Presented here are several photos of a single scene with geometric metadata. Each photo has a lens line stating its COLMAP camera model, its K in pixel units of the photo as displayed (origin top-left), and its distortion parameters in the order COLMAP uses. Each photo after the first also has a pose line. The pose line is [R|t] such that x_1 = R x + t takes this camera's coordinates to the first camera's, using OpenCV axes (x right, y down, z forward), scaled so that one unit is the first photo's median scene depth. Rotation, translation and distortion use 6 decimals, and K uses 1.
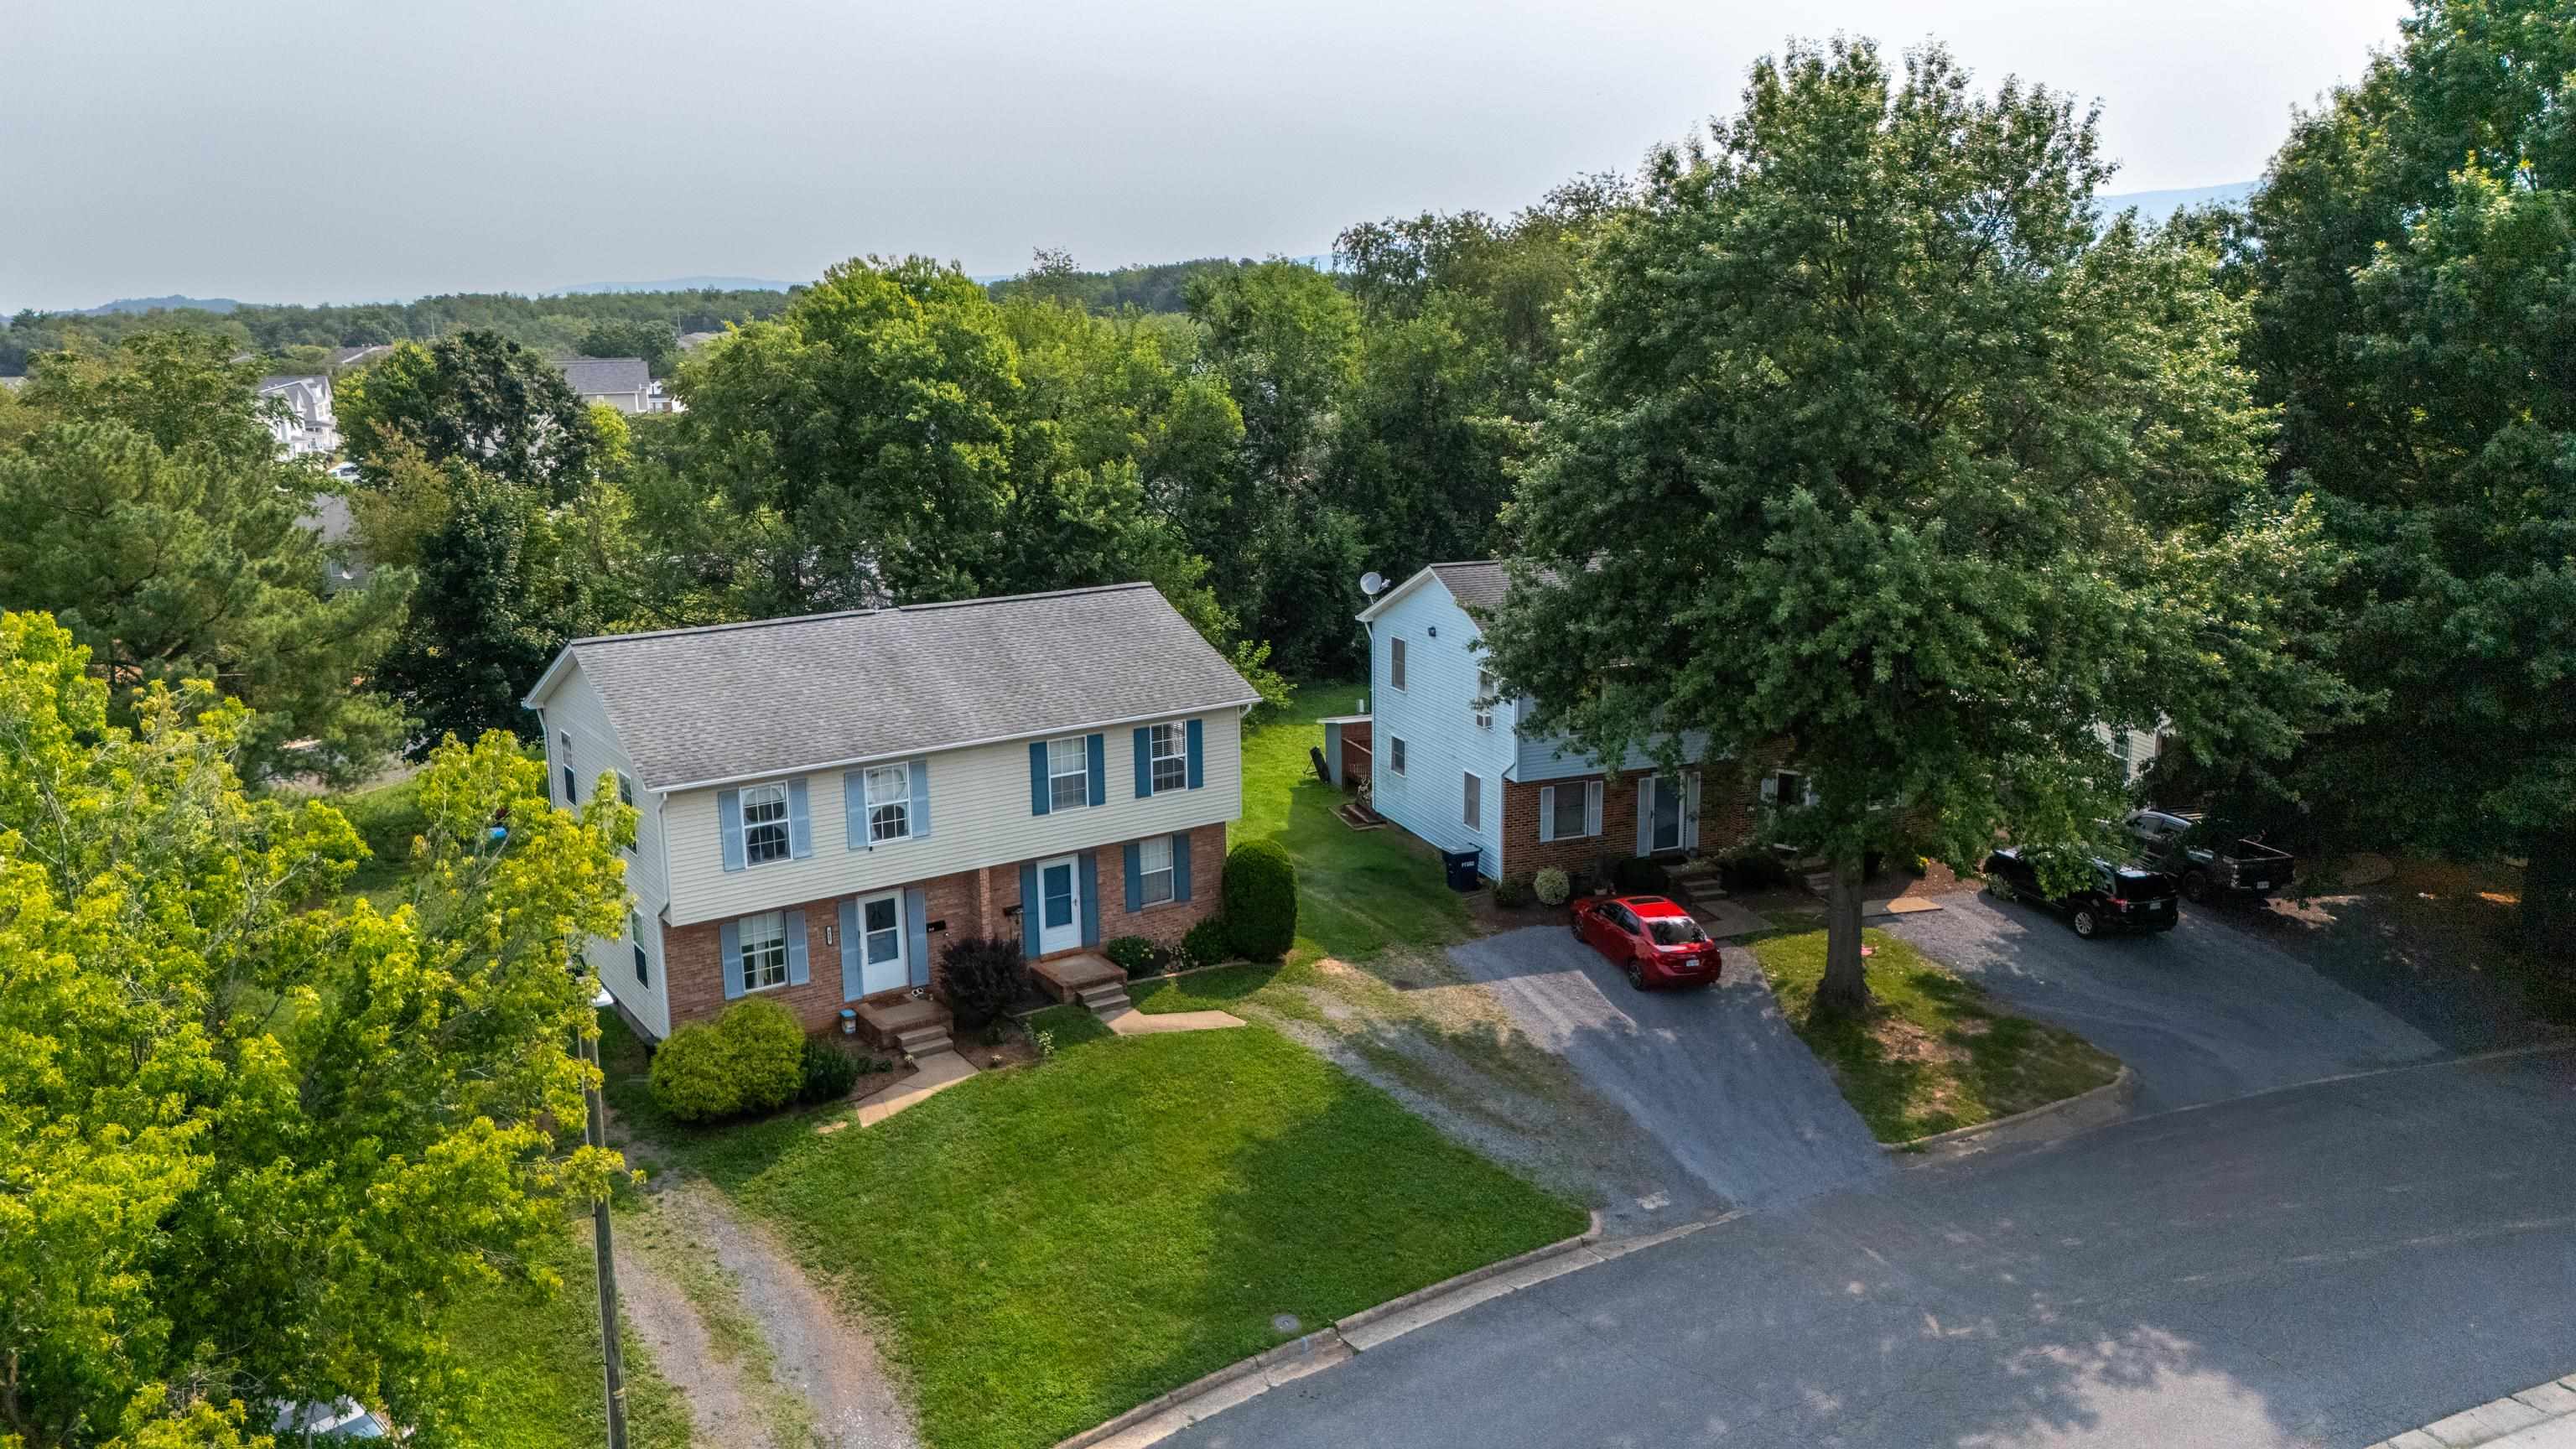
lens RADIAL K [[1897.9, 0, 1286.9], [0, 1897.9, 732.0], [0, 0, 1]] dist [0.083636, -0.087758]
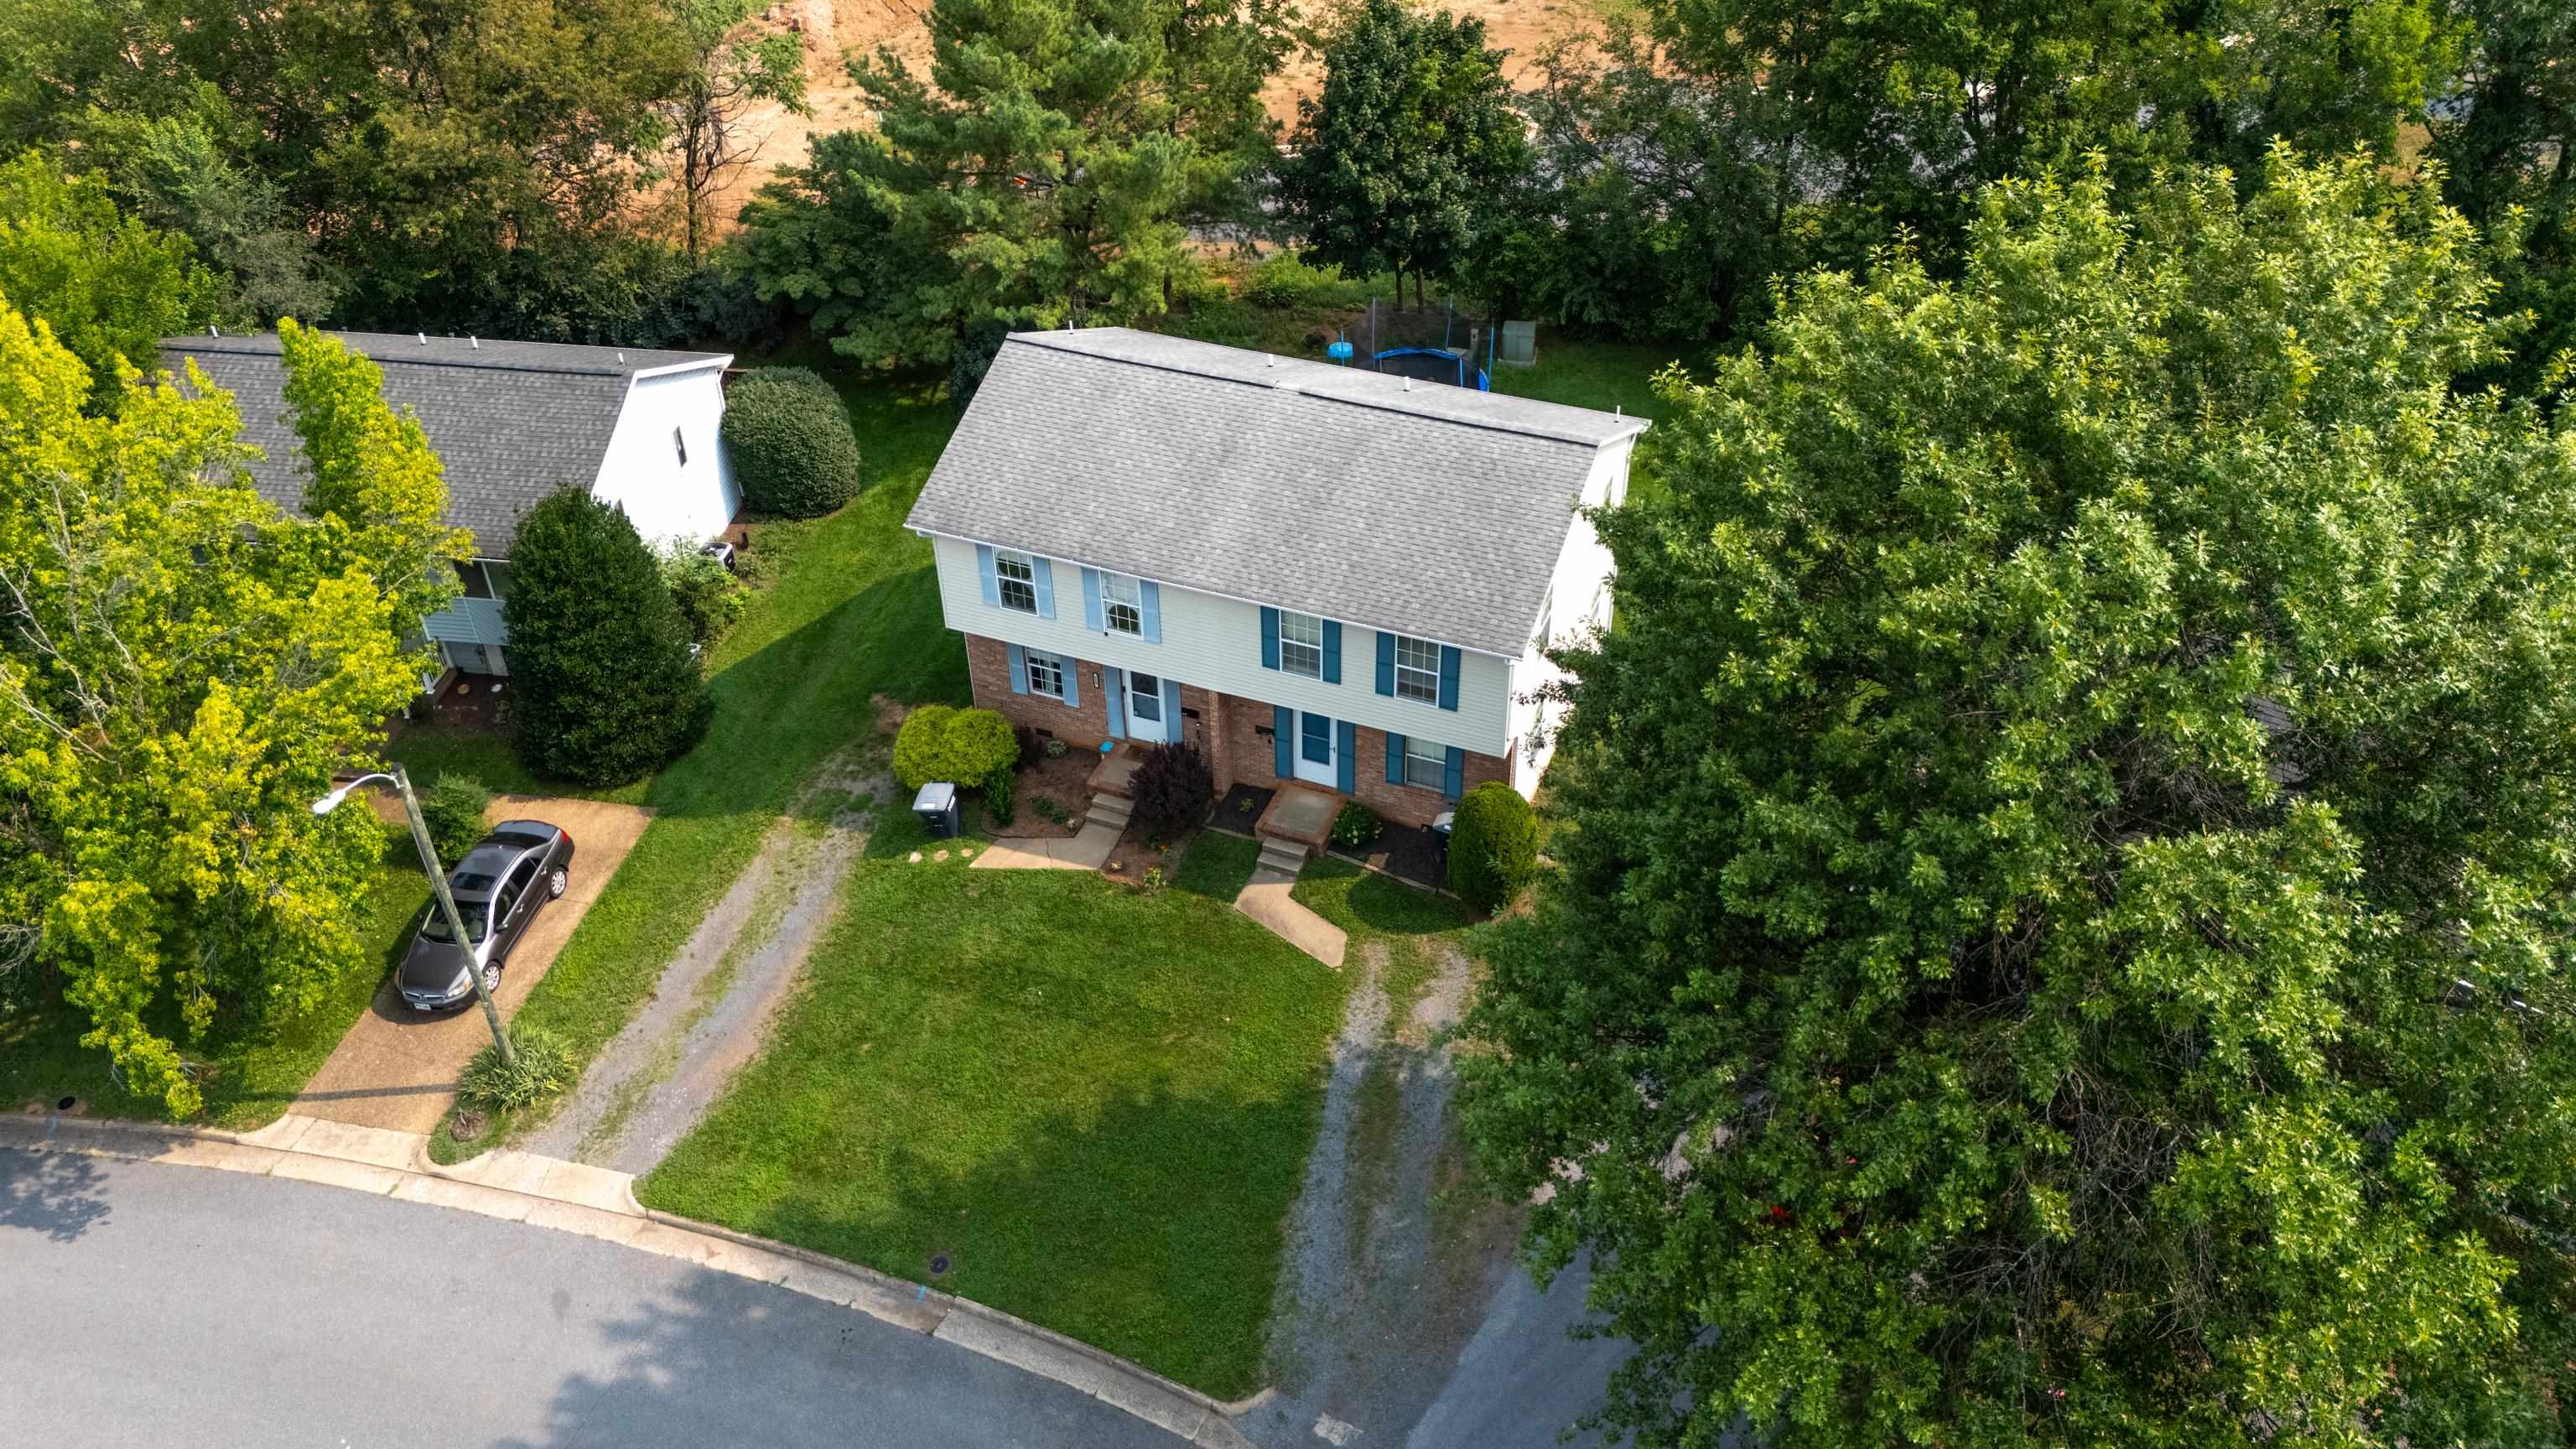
lens RADIAL K [[1897.9, 0, 1286.9], [0, 1897.9, 732.0], [0, 0, 1]] dist [0.083636, -0.087758]
pose [[0.557354, 0.513939, -0.652092, 0.526342], [-0.177258, 0.840940, 0.511273, -0.428780], [0.811133, -0.169372, 0.559801, 0.468842]]
